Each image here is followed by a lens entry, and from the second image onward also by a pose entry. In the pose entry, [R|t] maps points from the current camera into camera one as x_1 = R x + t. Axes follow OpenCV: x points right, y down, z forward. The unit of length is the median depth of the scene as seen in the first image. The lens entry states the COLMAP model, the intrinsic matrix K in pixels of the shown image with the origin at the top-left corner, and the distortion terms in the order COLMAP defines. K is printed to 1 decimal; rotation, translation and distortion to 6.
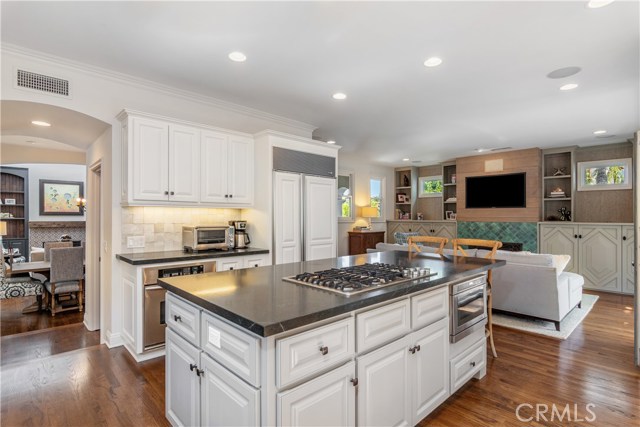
lens RADIAL K [[325.2, 0, 321.1], [0, 325.2, 213.7], [0, 0, 1]] dist [0.001540, -0.000069]
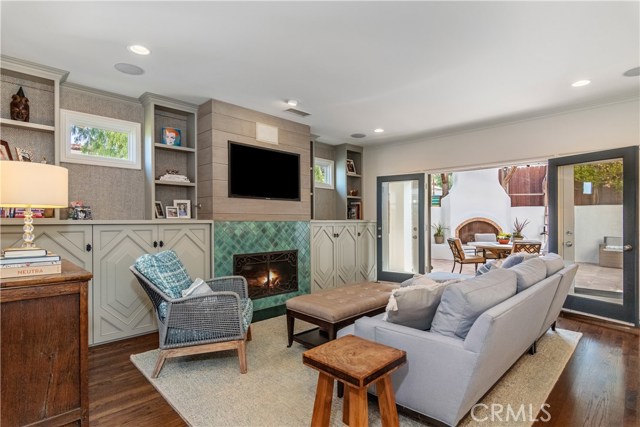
lens RADIAL K [[325.2, 0, 322.3], [0, 325.2, 217.2], [0, 0, 1]] dist [0.001540, -0.000069]
pose [[-0.034033, 0.008327, 0.999386, -0.114213], [-0.003669, 0.999958, -0.008457, 0.022528], [-0.999414, -0.003955, -0.034001, 0.909372]]
